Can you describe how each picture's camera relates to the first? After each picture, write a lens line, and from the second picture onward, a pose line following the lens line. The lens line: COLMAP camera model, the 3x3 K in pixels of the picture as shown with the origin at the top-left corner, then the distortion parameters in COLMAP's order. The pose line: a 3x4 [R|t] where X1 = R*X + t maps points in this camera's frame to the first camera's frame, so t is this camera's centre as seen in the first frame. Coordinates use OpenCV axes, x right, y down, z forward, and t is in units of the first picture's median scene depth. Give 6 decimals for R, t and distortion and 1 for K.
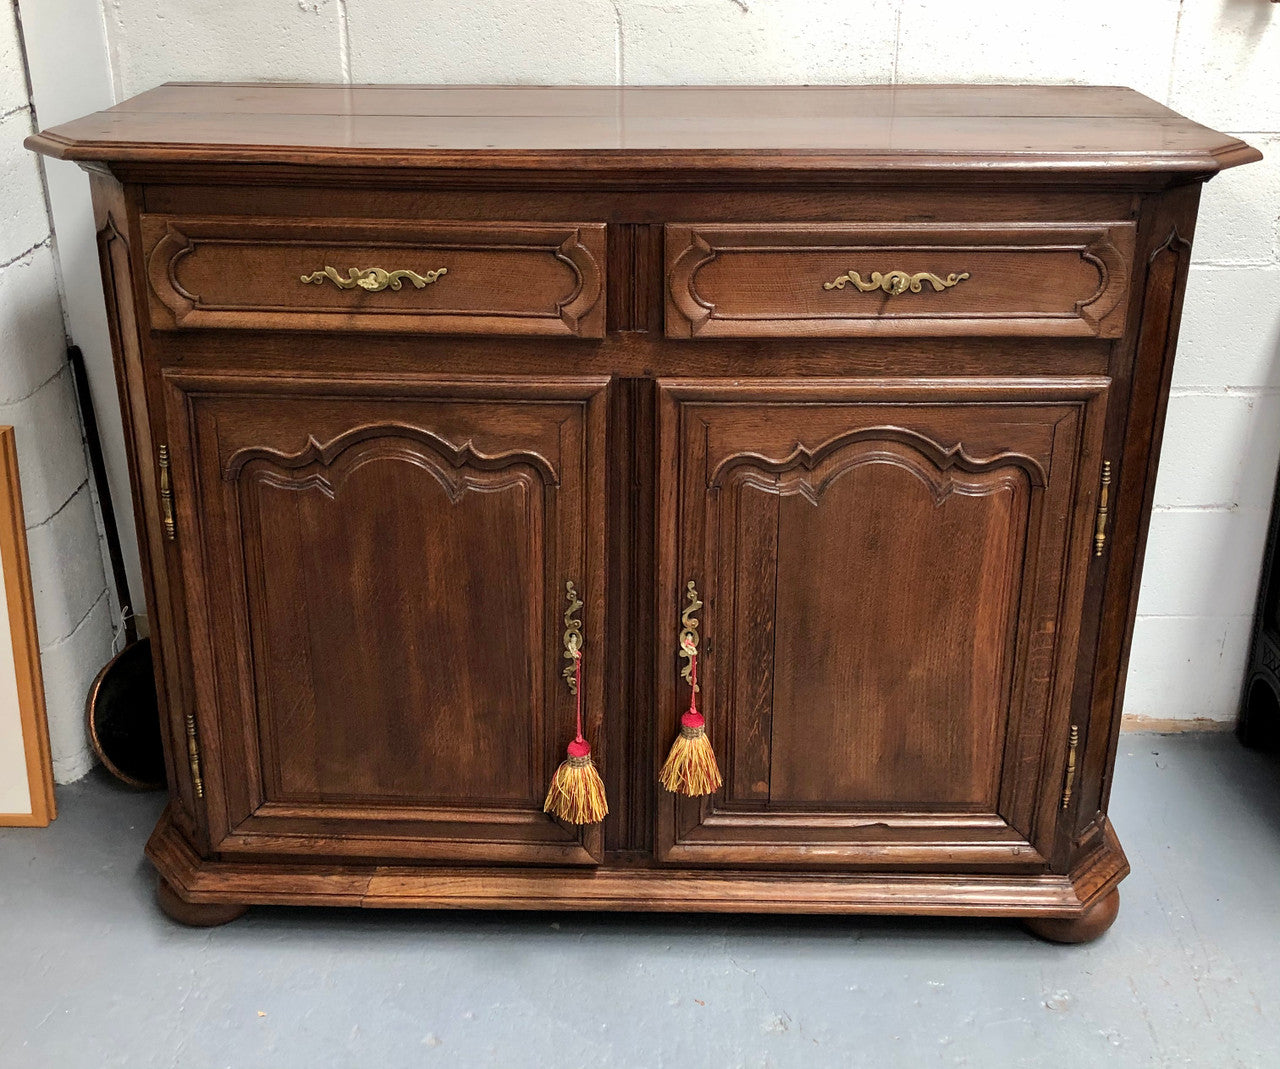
lens RADIAL K [[1517.5, 0, 640.2], [0, 1517.5, 441.8], [0, 0, 1]] dist [0.165840, -0.564020]
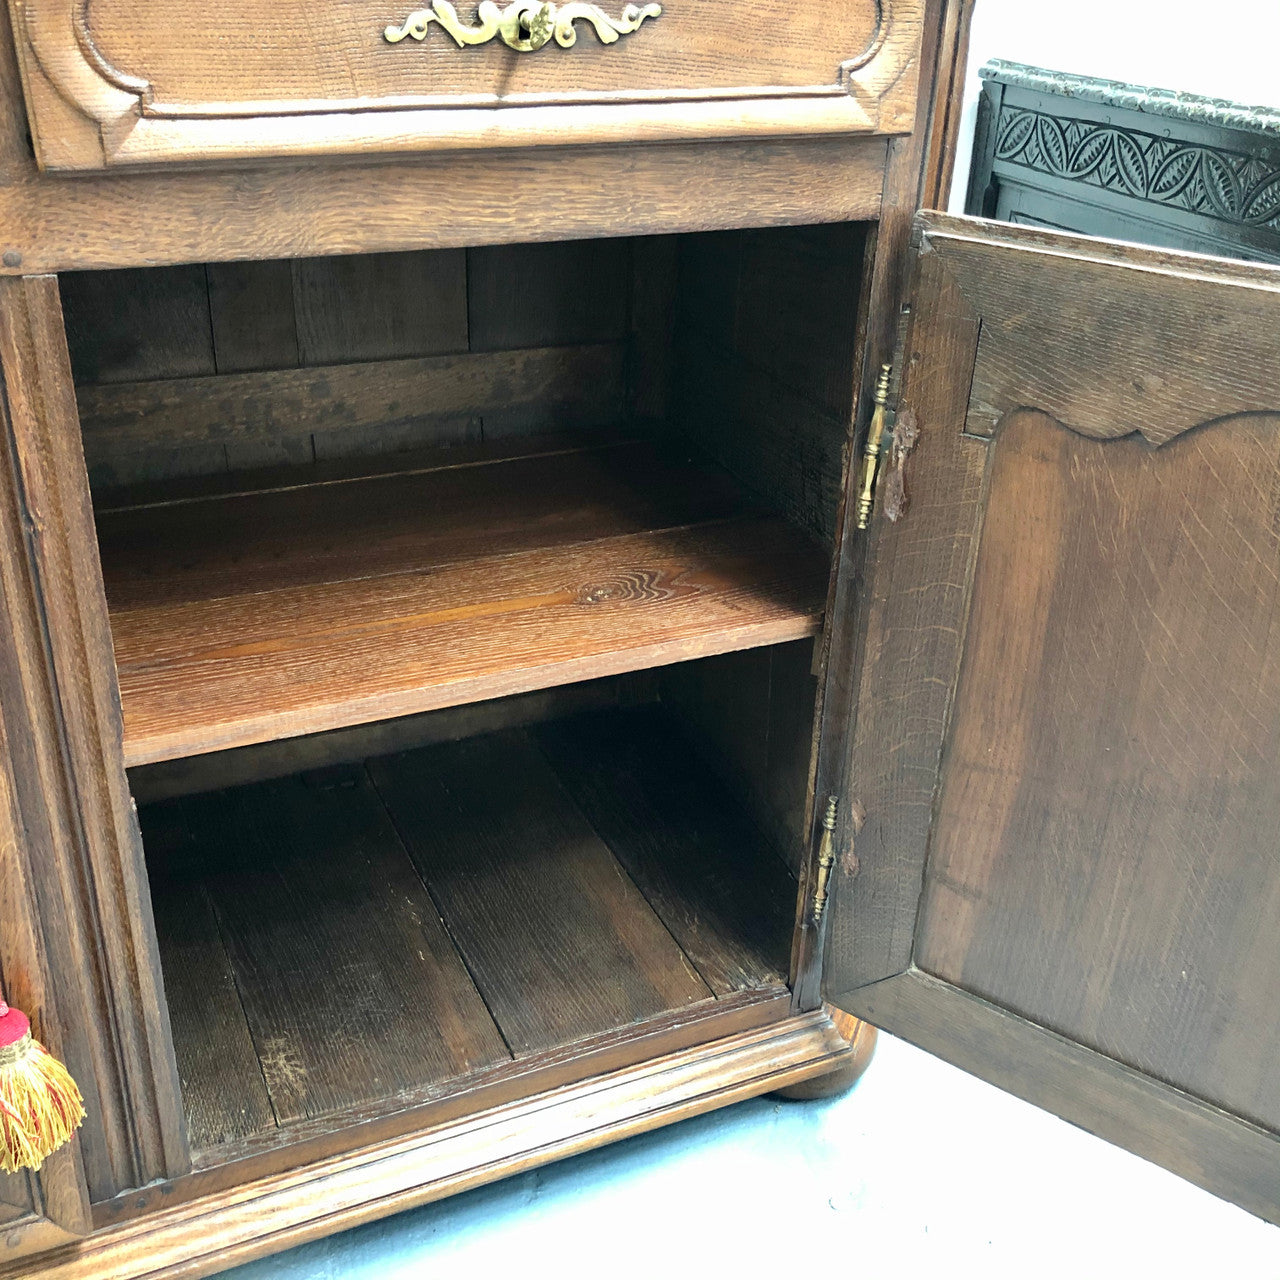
lens RADIAL K [[1420.9, 0, 640.0], [0, 1420.9, 640.0], [0, 0, 1]] dist [0.016898, 0.001441]
pose [[0.903953, -0.175724, 0.389859, -0.010951], [0.129118, 0.981276, 0.142917, 0.026404], [-0.407674, -0.078853, 0.909717, 0.536849]]
